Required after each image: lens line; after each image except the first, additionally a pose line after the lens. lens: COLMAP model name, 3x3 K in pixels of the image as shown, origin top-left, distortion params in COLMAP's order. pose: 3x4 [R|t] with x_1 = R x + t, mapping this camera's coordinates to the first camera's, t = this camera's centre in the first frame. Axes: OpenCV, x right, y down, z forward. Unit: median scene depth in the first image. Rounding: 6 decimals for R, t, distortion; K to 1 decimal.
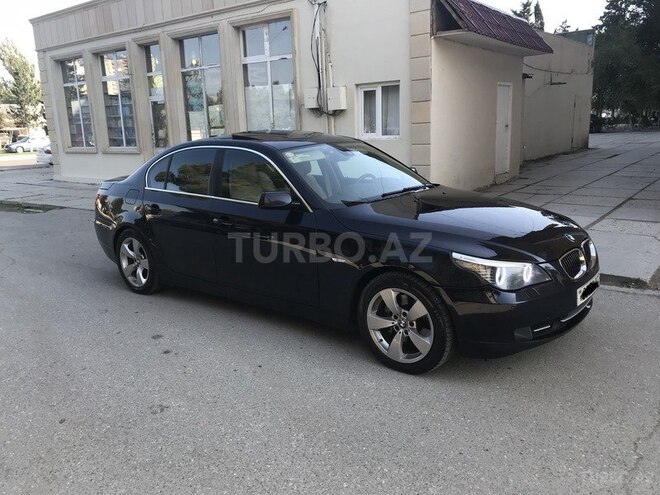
lens RADIAL K [[531.2, 0, 330.0], [0, 531.2, 247.5], [0, 0, 1]] dist [-0.003629, -0.001986]
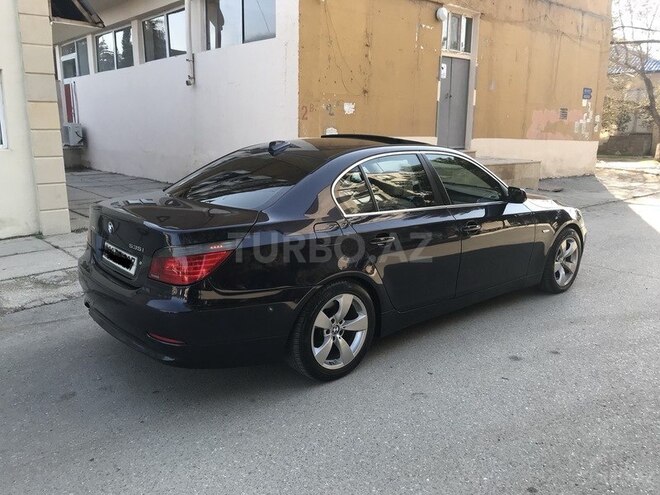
lens RADIAL K [[531.2, 0, 330.0], [0, 531.2, 247.5], [0, 0, 1]] dist [-0.003629, -0.001986]
pose [[0.198133, -0.177222, 0.964021, -0.965402], [0.205219, 0.969221, 0.136000, -0.159983], [-0.958451, 0.170889, 0.228404, 0.835132]]
